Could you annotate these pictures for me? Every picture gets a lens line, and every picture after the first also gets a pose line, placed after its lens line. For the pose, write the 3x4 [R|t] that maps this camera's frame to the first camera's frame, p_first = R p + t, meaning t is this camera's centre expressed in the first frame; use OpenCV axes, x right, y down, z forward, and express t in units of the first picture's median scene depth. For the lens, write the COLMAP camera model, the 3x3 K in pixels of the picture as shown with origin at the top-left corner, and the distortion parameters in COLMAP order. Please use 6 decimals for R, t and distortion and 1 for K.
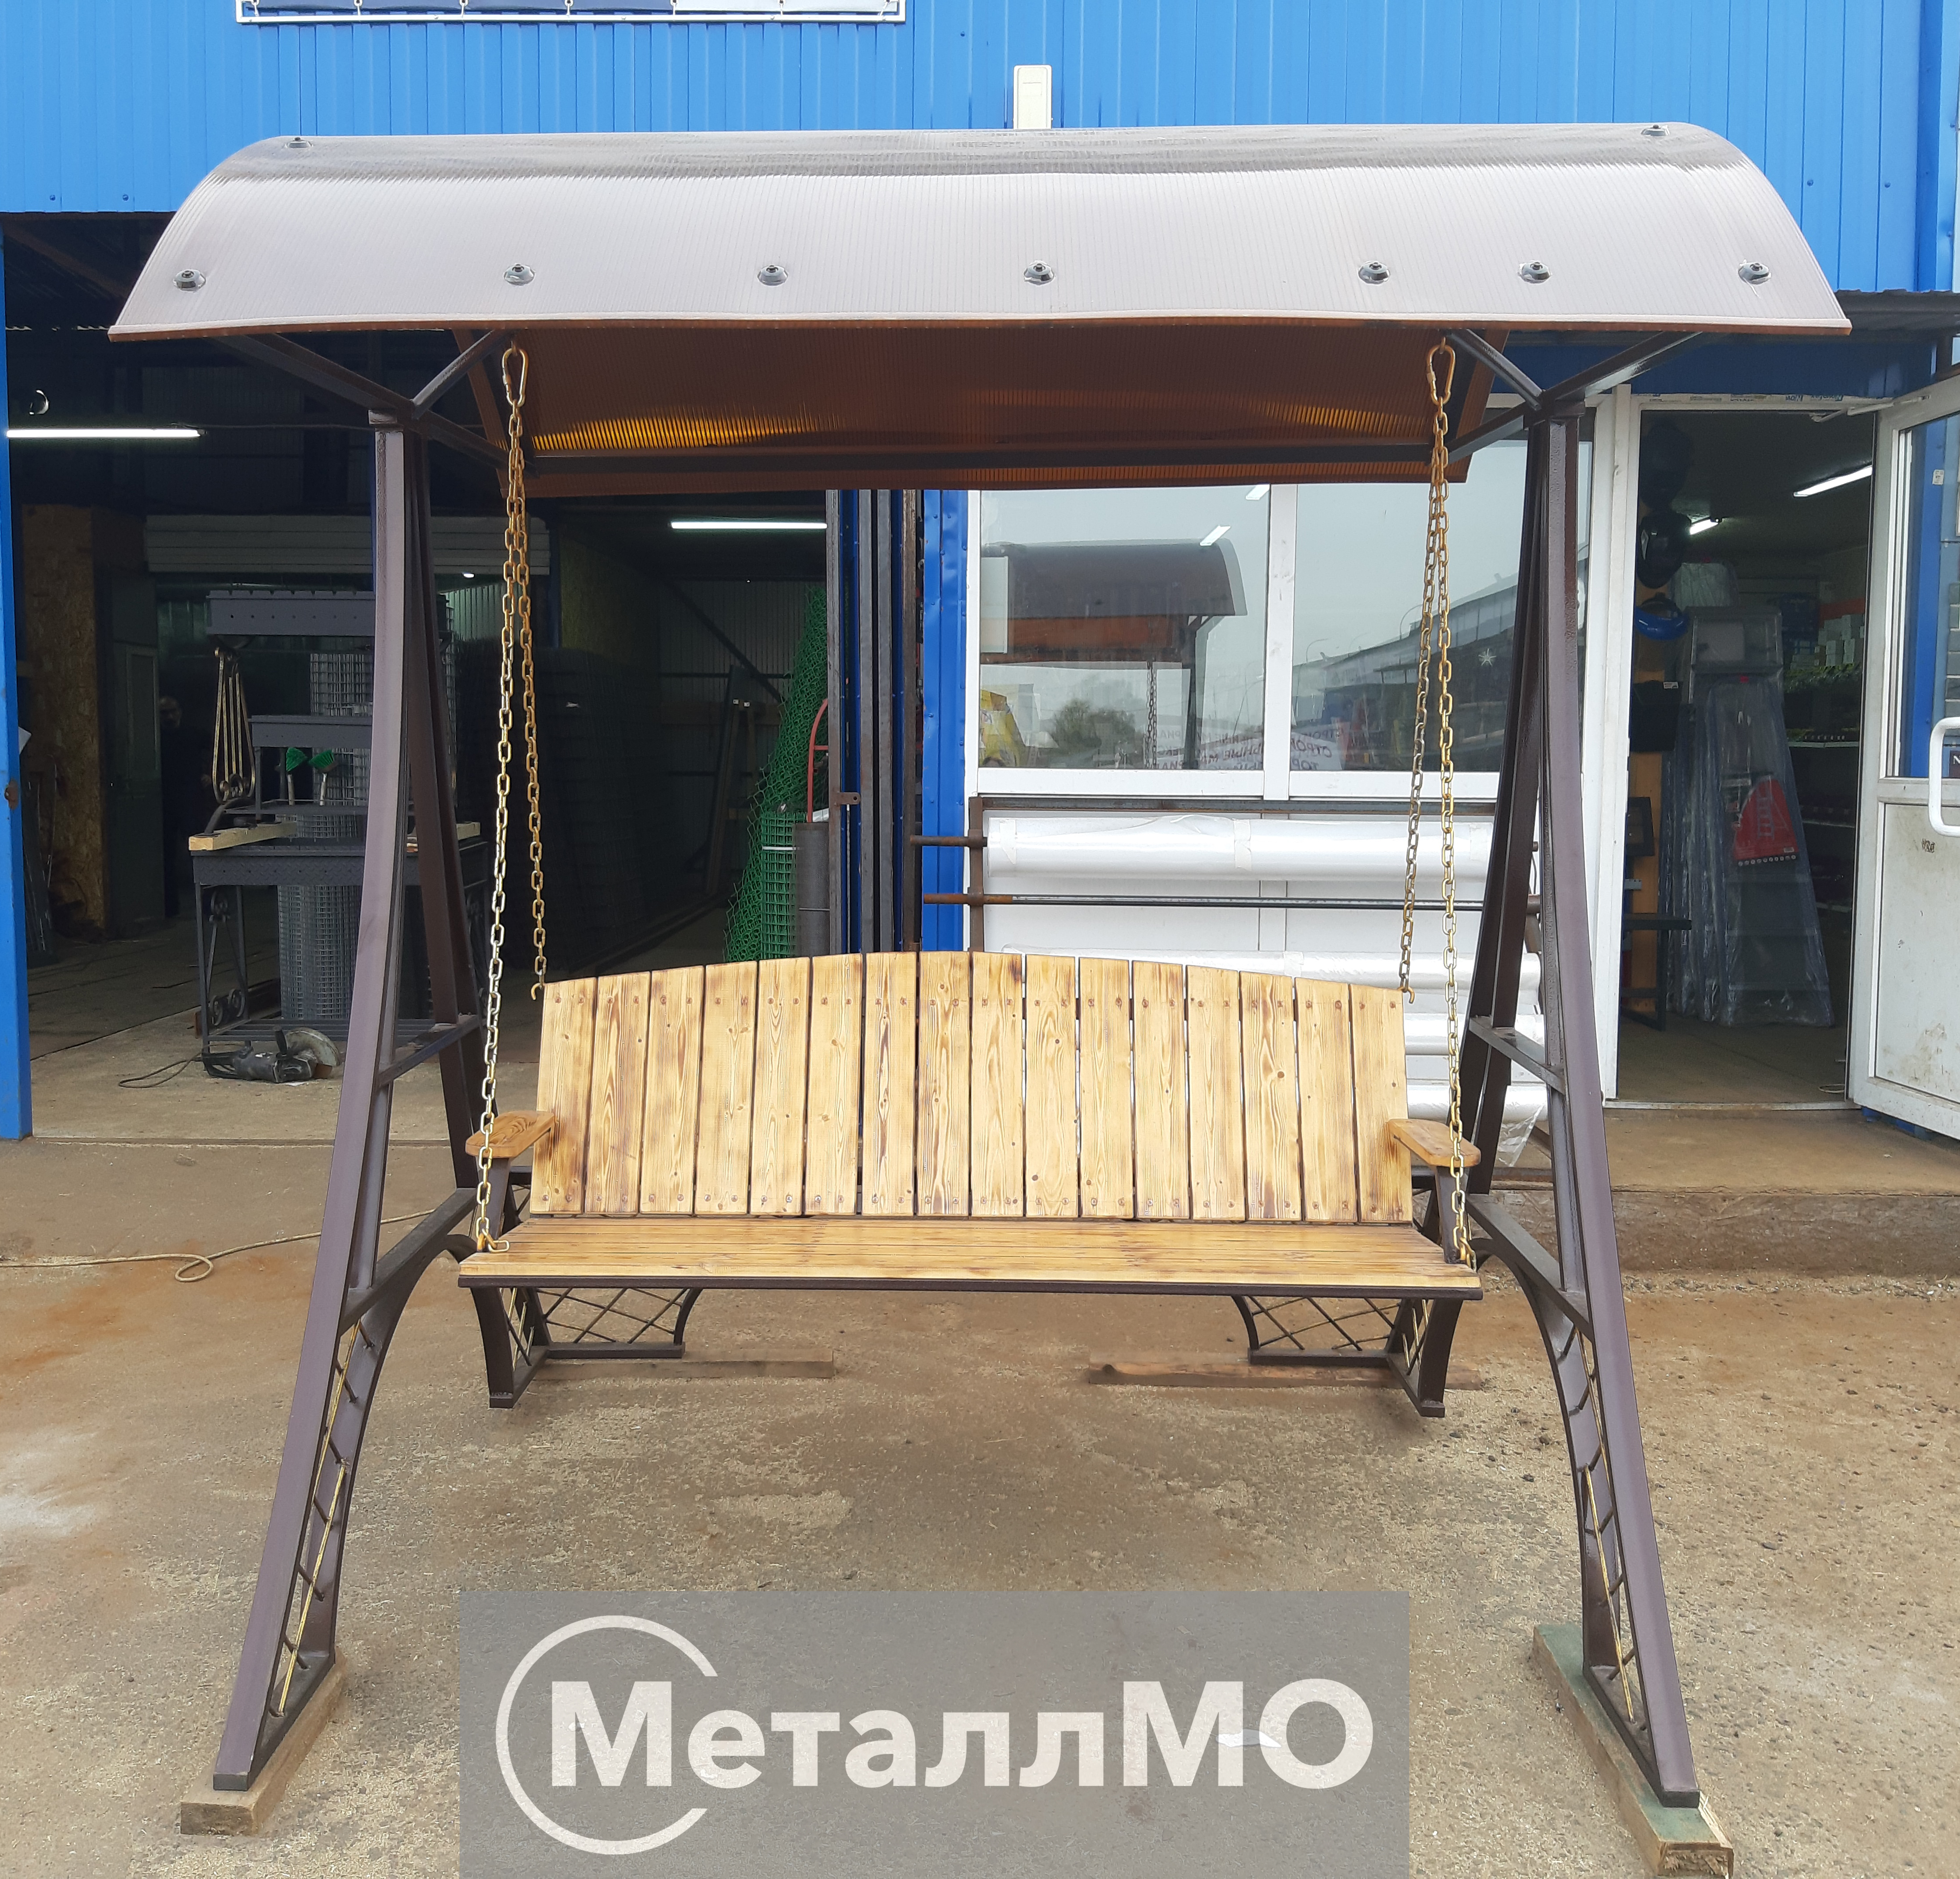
lens RADIAL K [[1942.7, 0, 939.8], [0, 1942.7, 939.6], [0, 0, 1]] dist [0.080937, 0.000000]
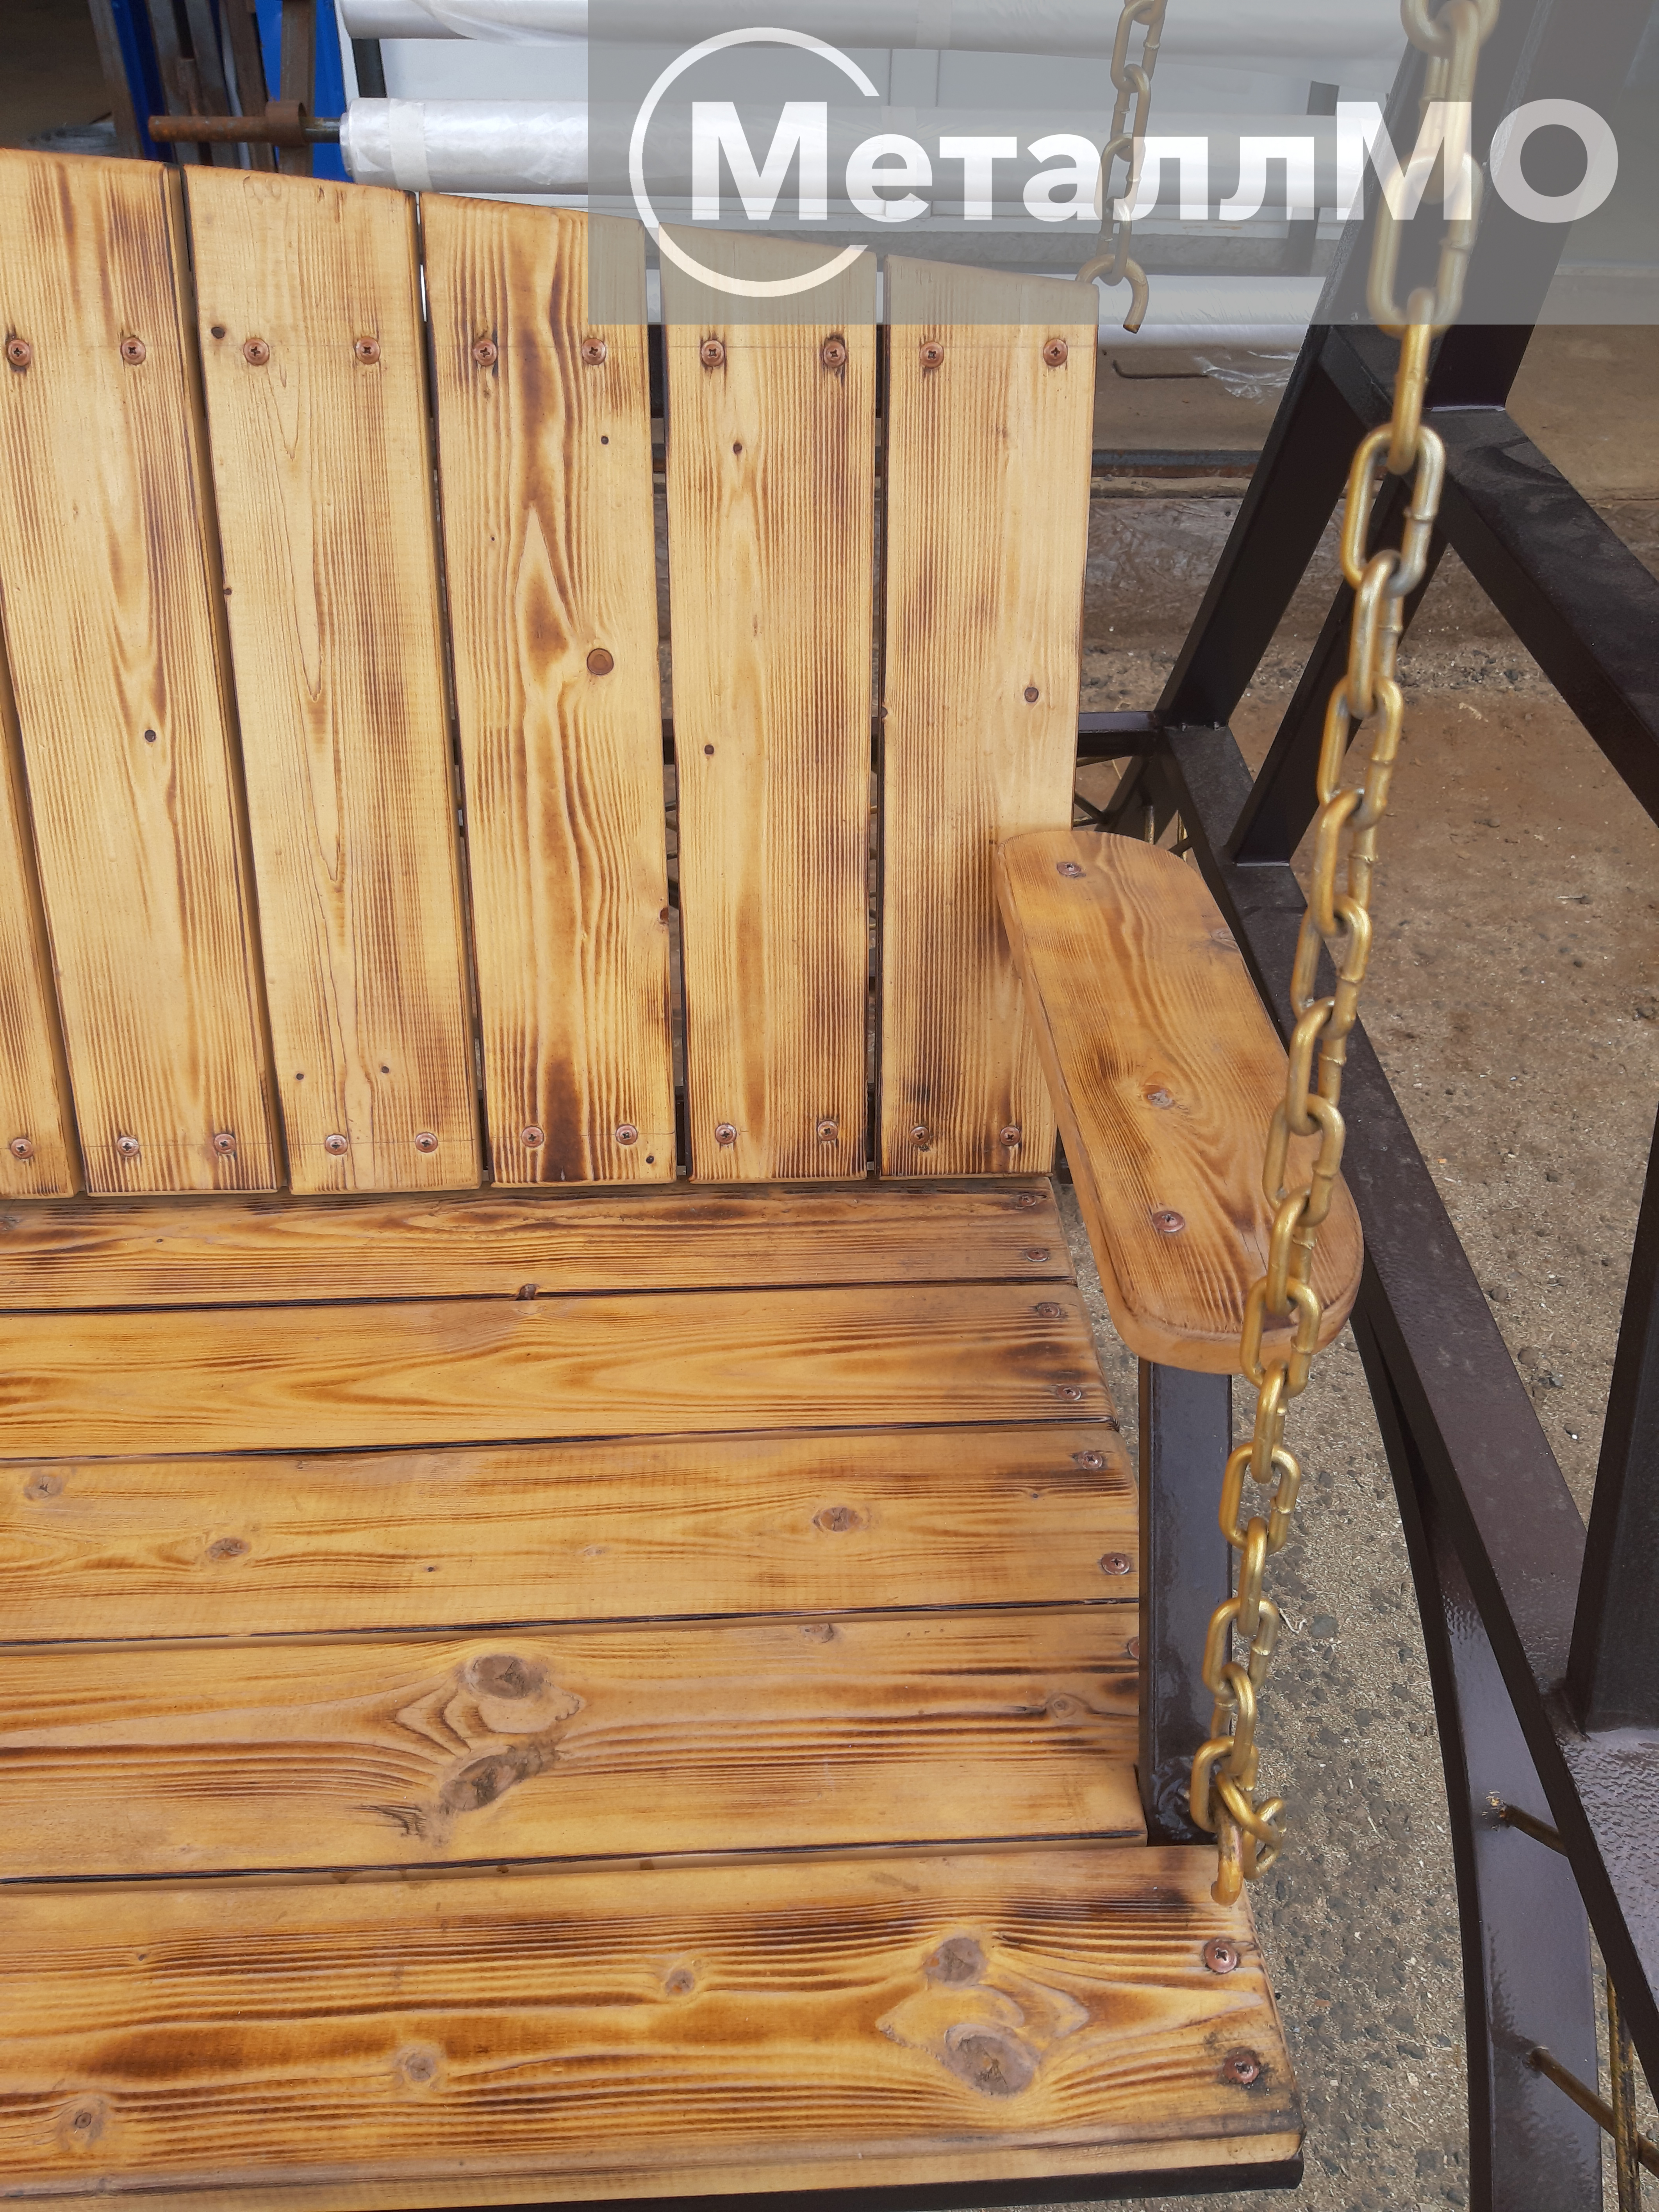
lens RADIAL K [[1725.1, 0, 798.4], [0, 1725.1, 1073.4], [0, 0, 1]] dist [0.064055, -0.110450]
pose [[0.998174, -0.029316, 0.052808, 0.187705], [-0.002814, 0.850789, 0.525501, -0.003486], [-0.060334, -0.524690, 0.849153, 0.779576]]
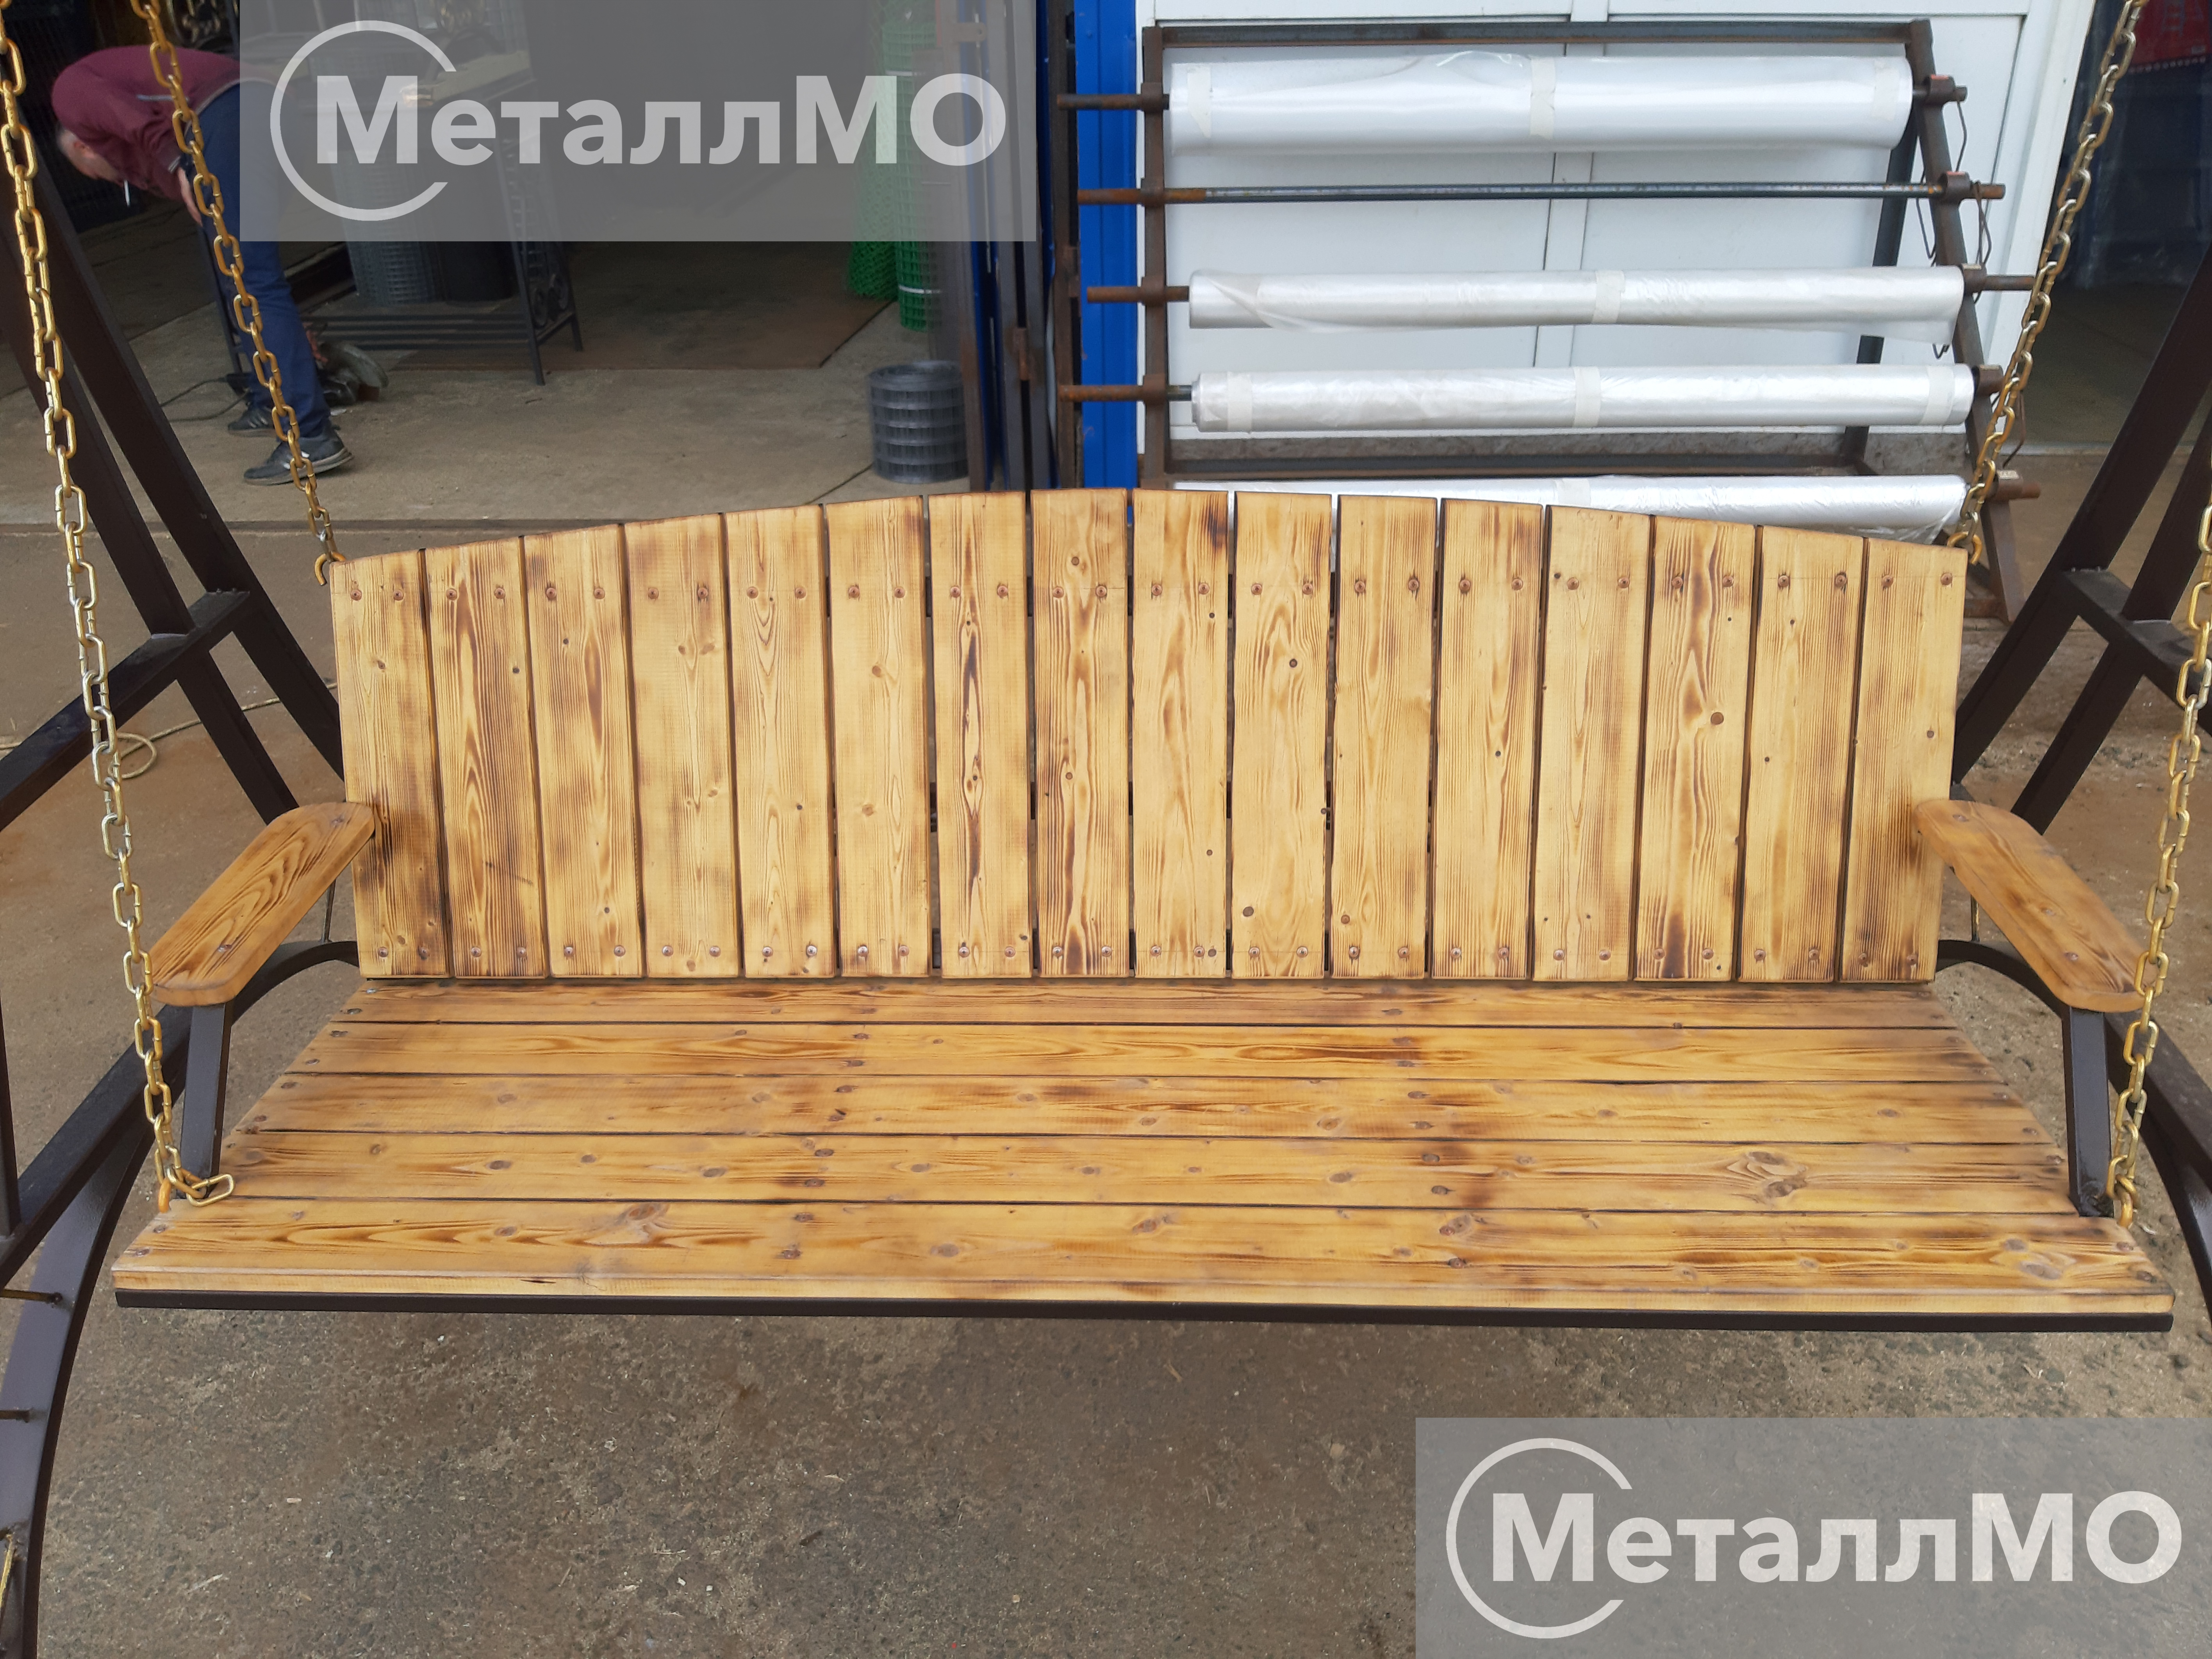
lens RADIAL K [[1725.1, 0, 1078.4], [0, 1725.1, 827.5], [0, 0, 1]] dist [0.064055, -0.110450]
pose [[0.999344, -0.011610, -0.034292, 0.017330], [0.024051, 0.920882, 0.389099, -0.091539], [0.027061, -0.389669, 0.920557, 0.548838]]
